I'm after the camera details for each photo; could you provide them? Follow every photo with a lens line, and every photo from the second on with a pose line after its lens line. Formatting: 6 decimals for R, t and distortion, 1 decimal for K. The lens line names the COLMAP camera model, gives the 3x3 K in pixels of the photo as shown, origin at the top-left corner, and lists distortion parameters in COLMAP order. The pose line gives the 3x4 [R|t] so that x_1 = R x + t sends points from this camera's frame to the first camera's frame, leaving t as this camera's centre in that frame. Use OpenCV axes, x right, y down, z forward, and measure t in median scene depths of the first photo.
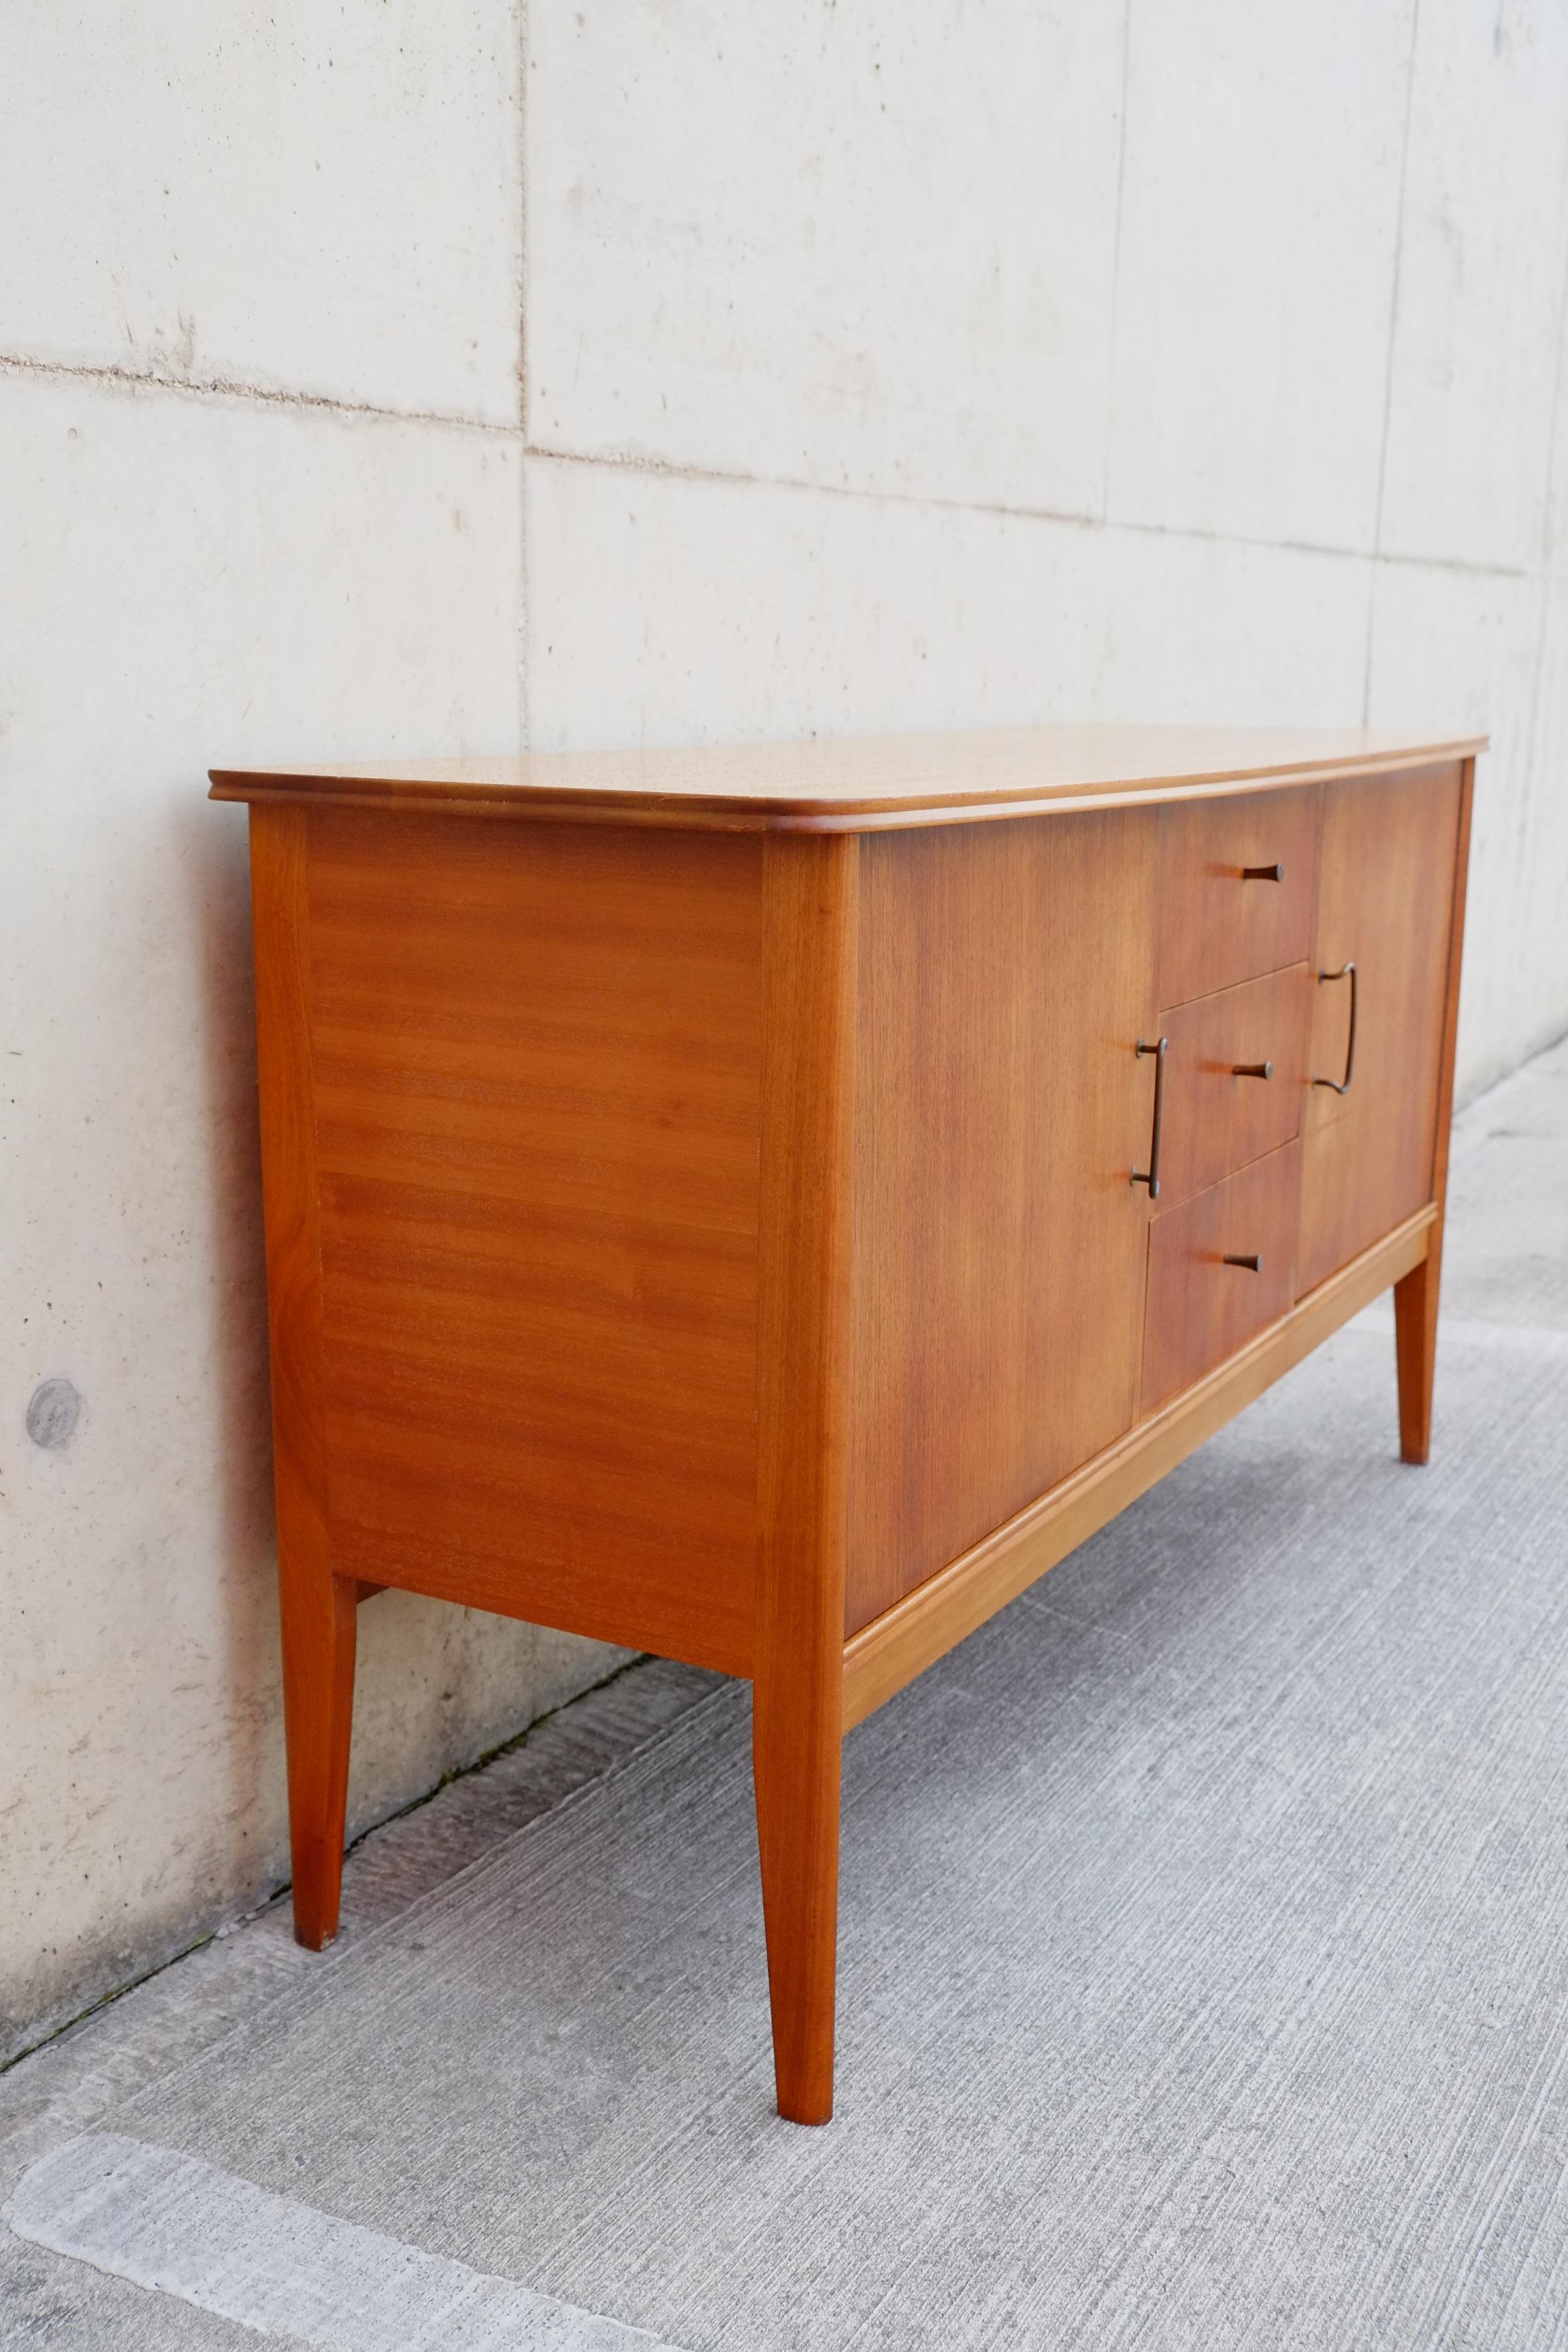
lens RADIAL K [[2376.5, 0, 772.8], [0, 2376.5, 1186.0], [0, 0, 1]] dist [-0.045478, 0.091581]
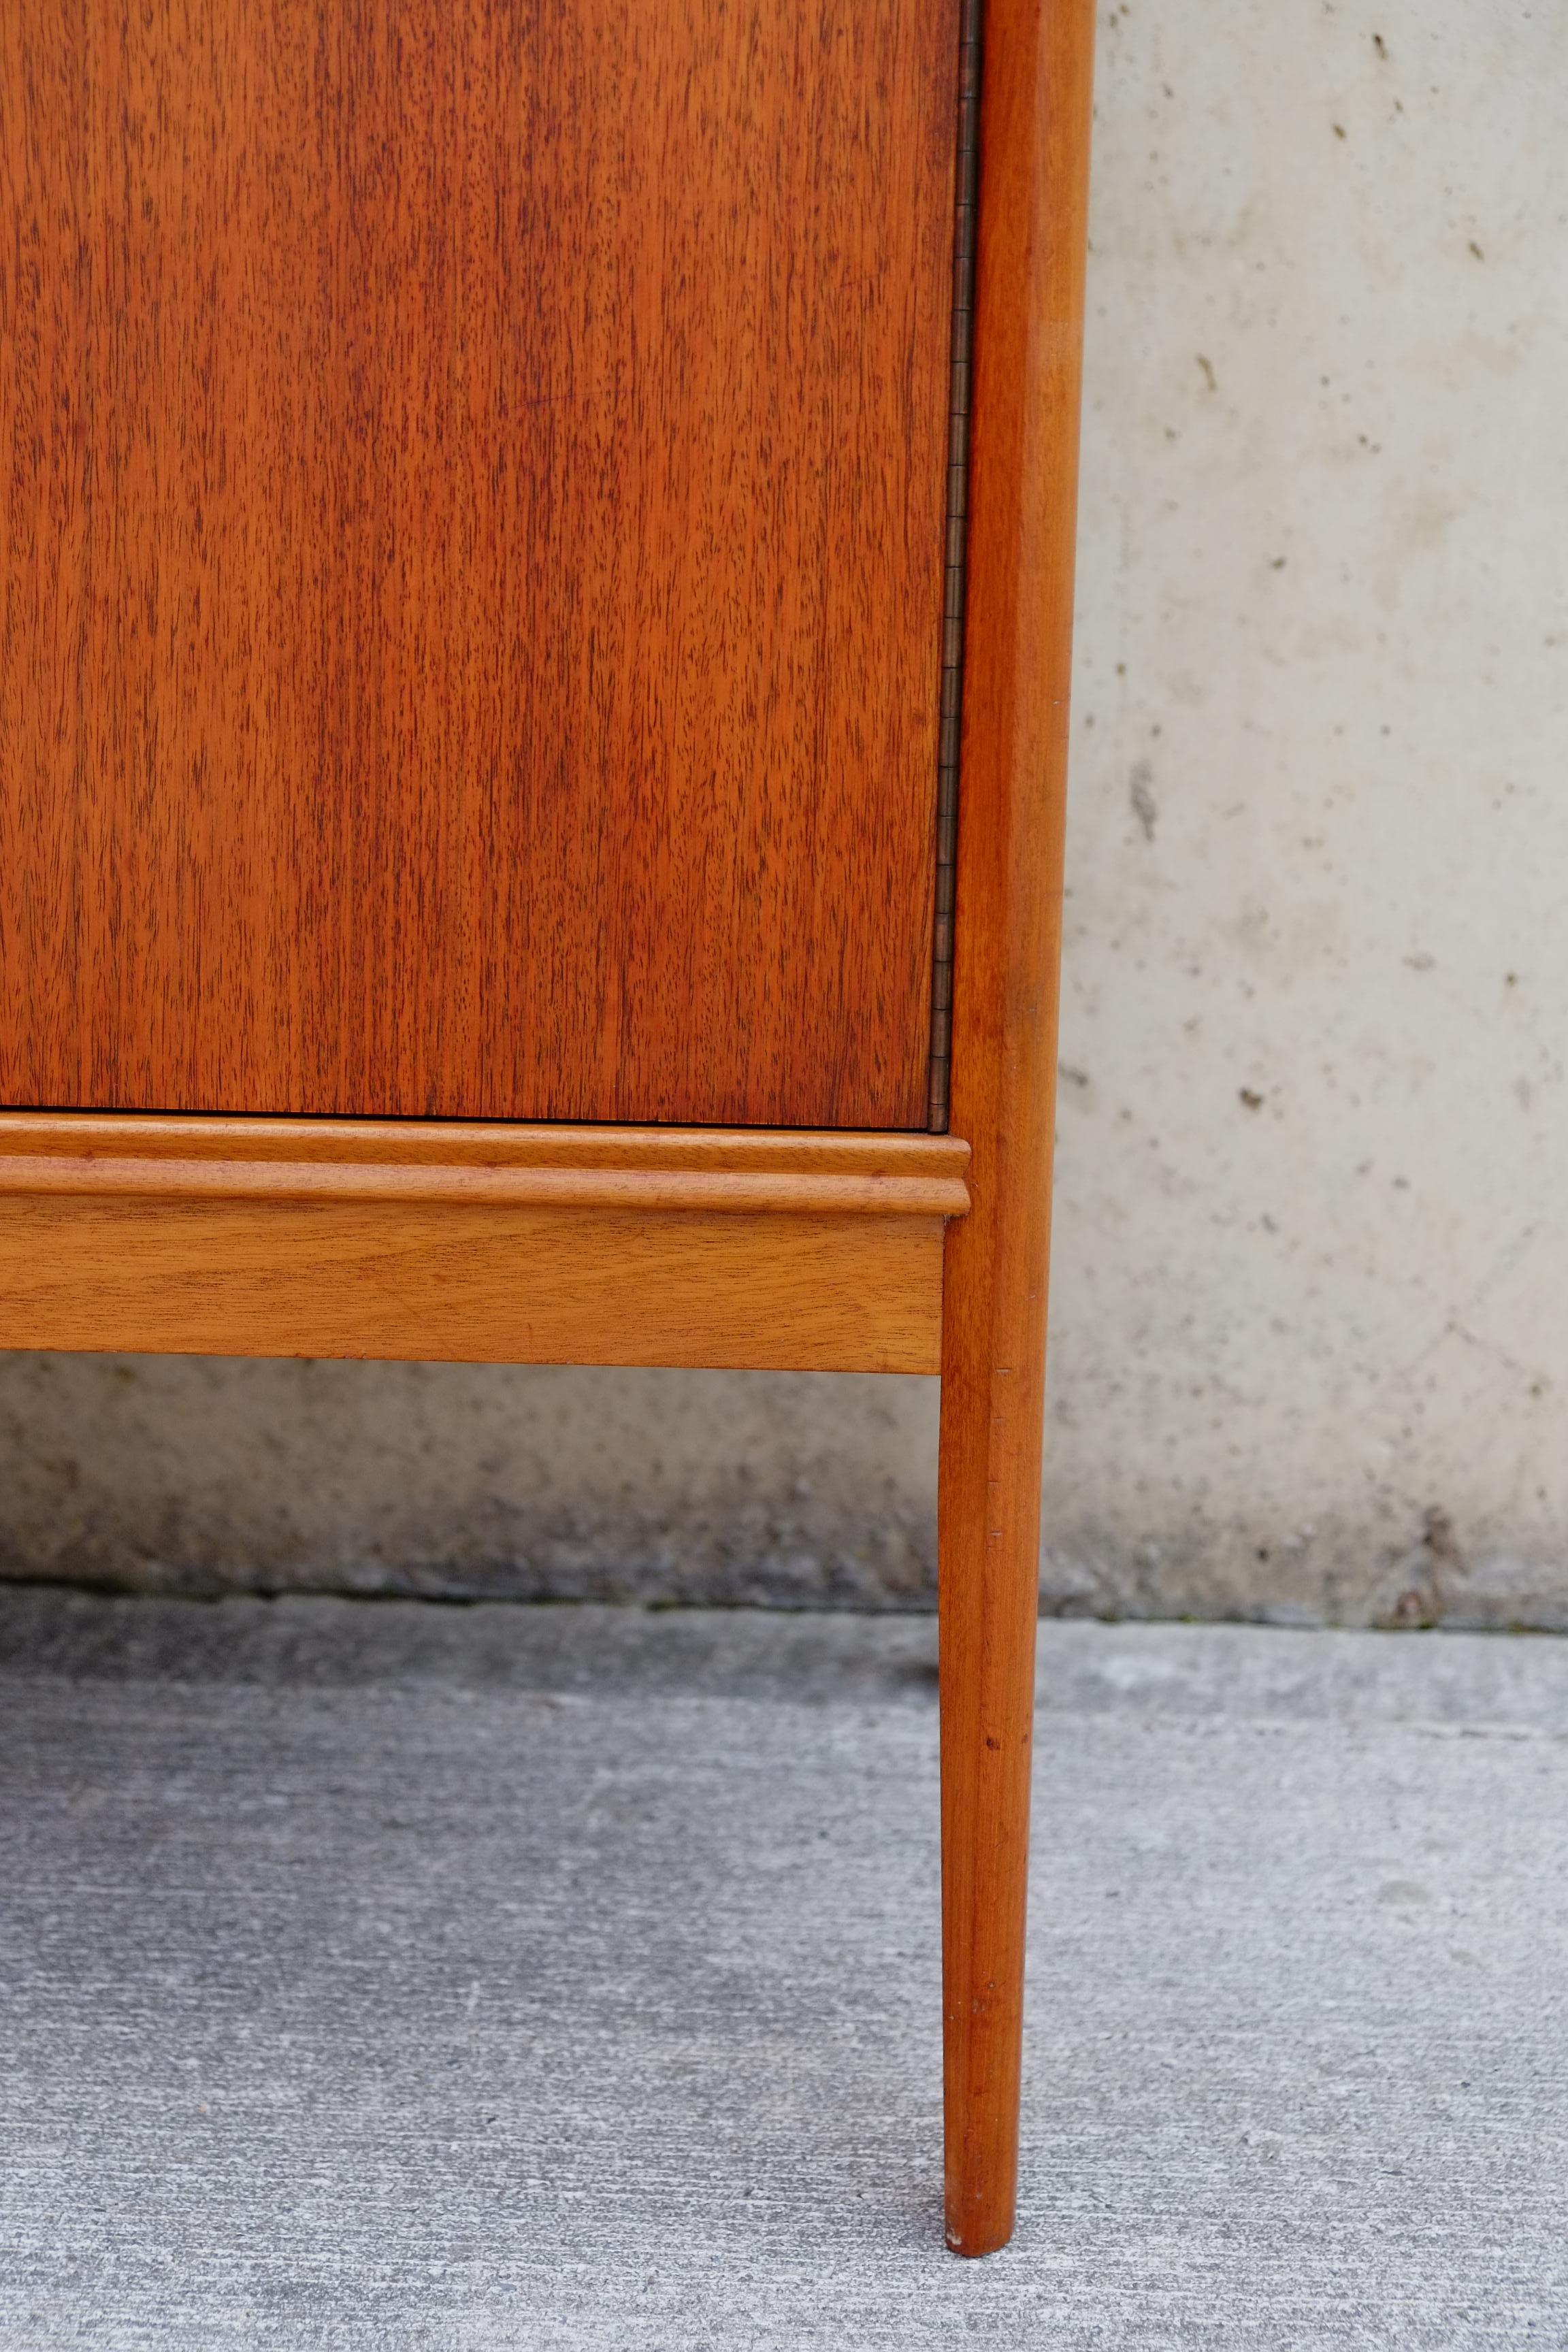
lens RADIAL K [[3562.9, 0, 784.0], [0, 3562.9, 1176.0], [0, 0, 1]] dist [-0.025394, -0.000170]
pose [[0.440860, 0.217907, -0.870724, 0.891058], [-0.205887, 0.968768, 0.138200, -0.051601], [0.873644, 0.118344, 0.471955, 1.298010]]
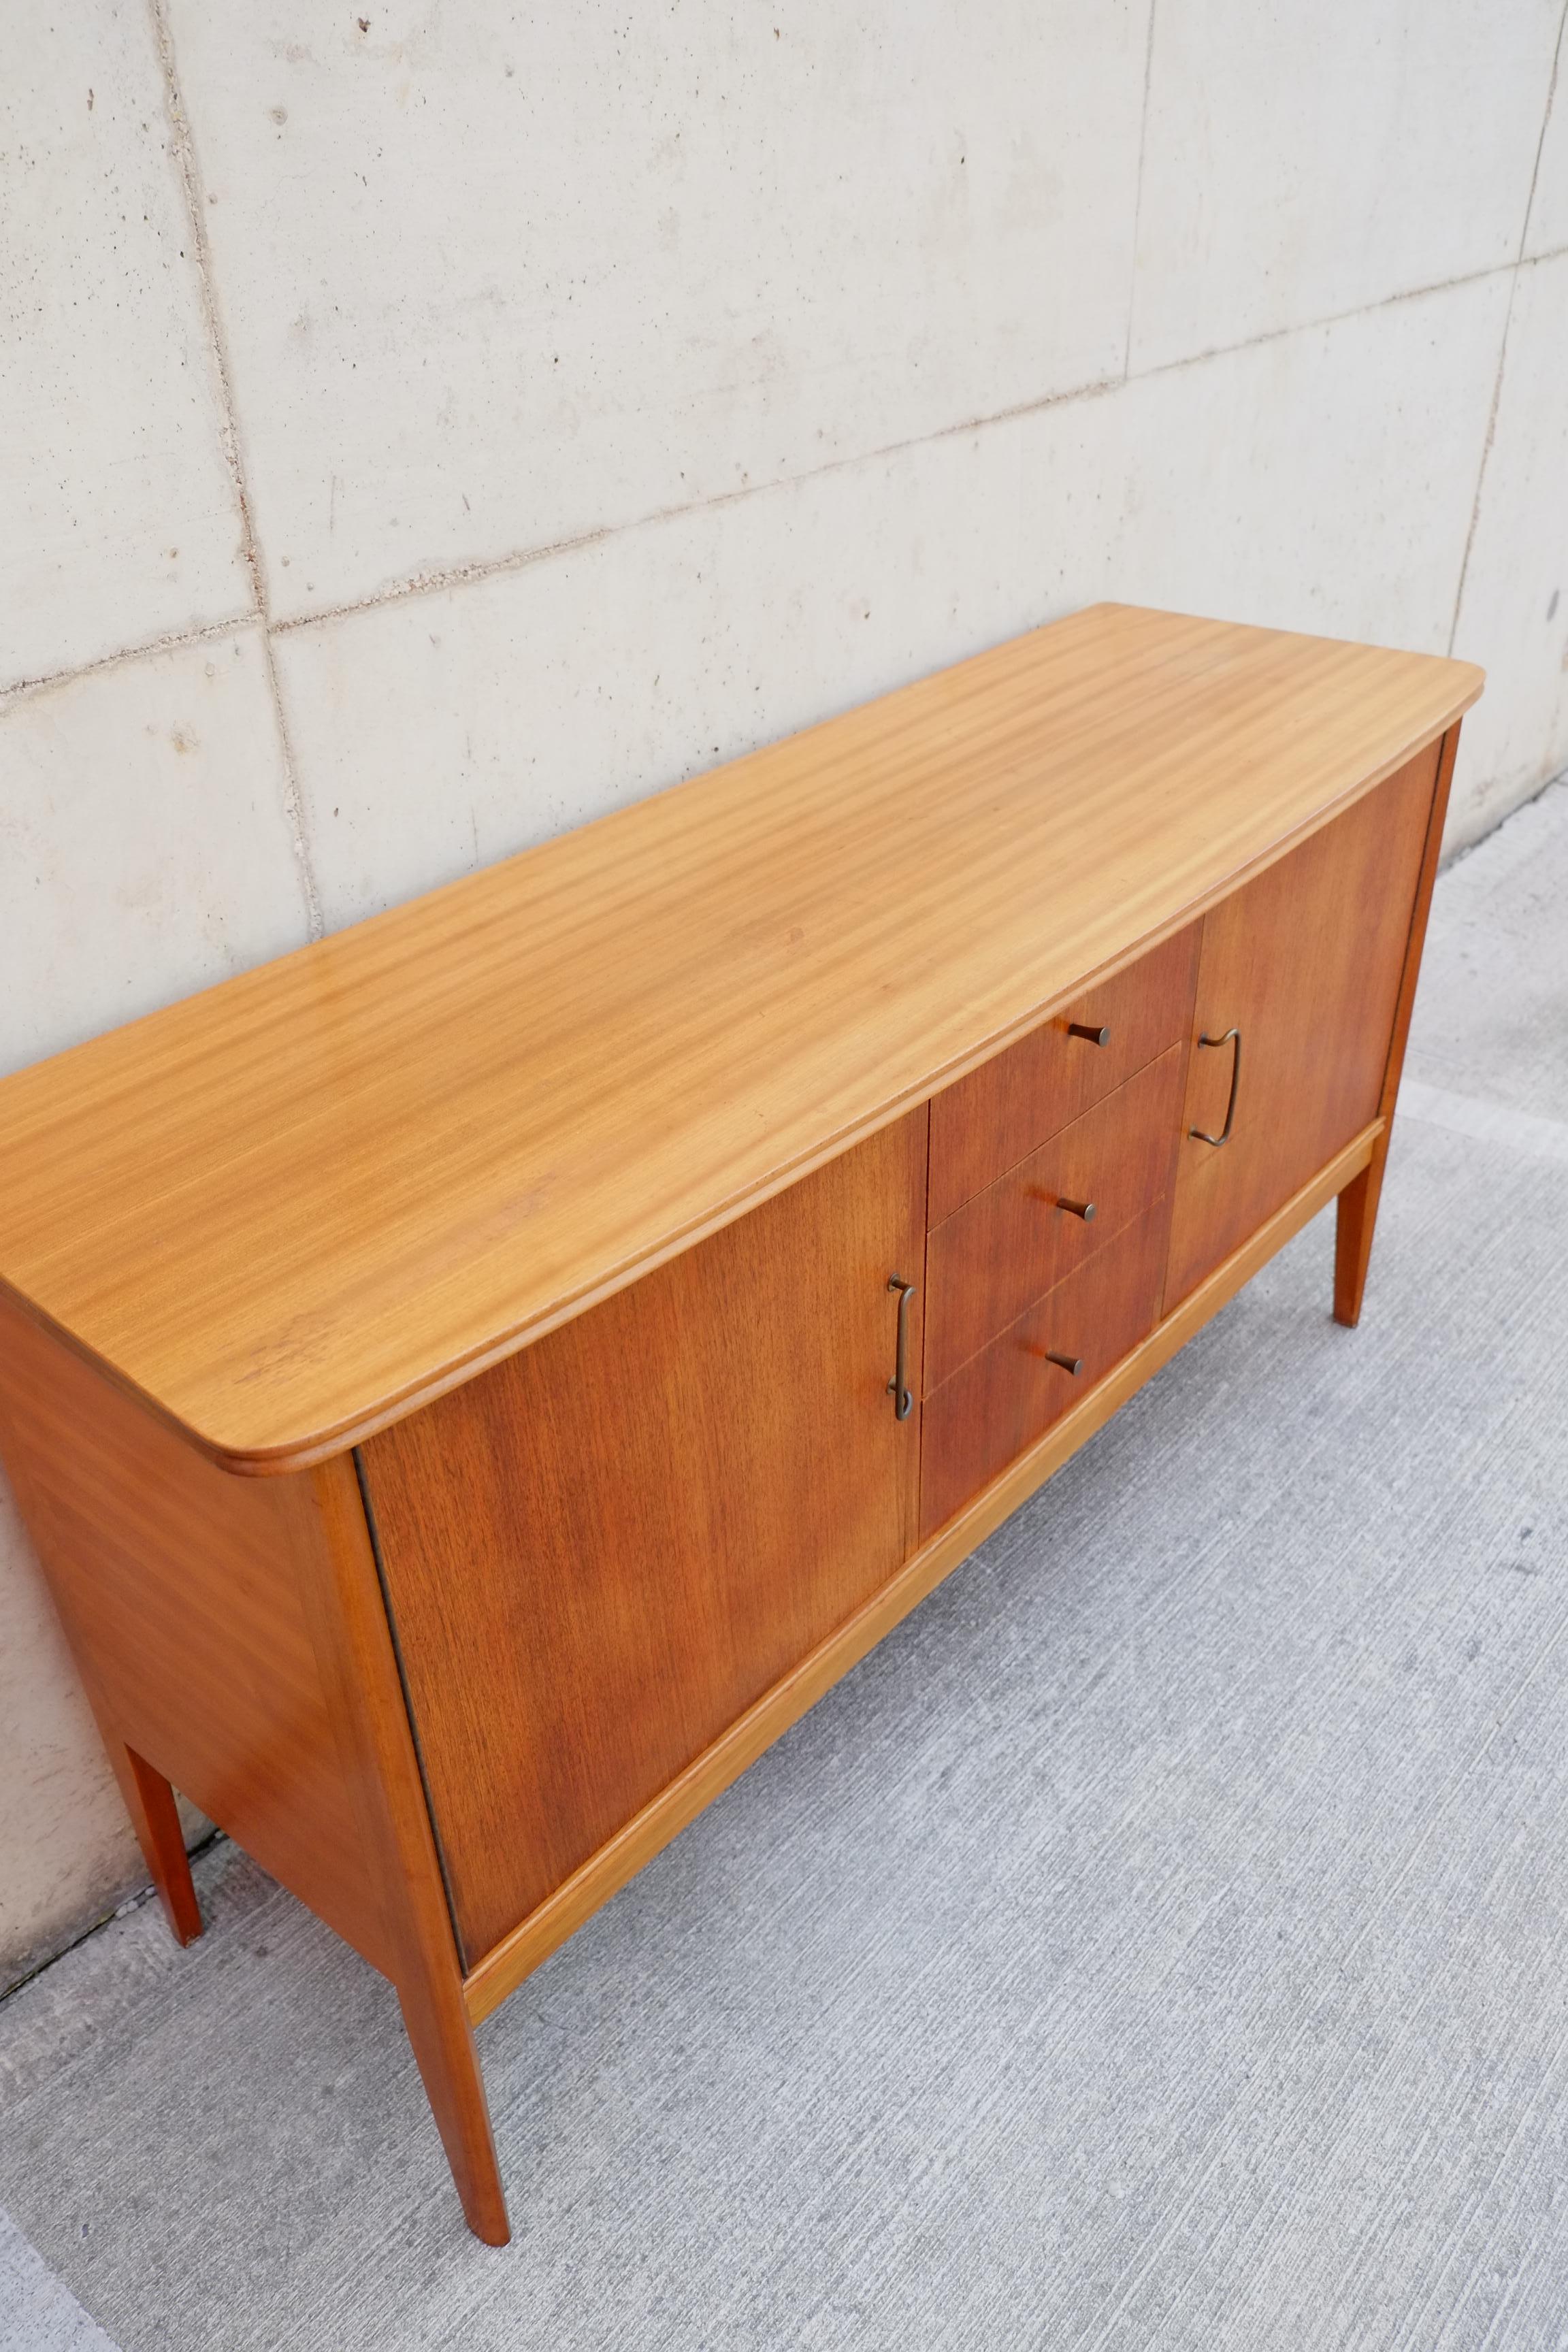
lens RADIAL K [[1827.4, 0, 780.6], [0, 1827.4, 1184.0], [0, 0, 1]] dist [-0.057622, 0.059868]
pose [[0.982702, 0.067364, -0.172510, 0.250947], [-0.002992, 0.937151, 0.348910, -0.383006], [0.185172, -0.342358, 0.921142, 0.321700]]
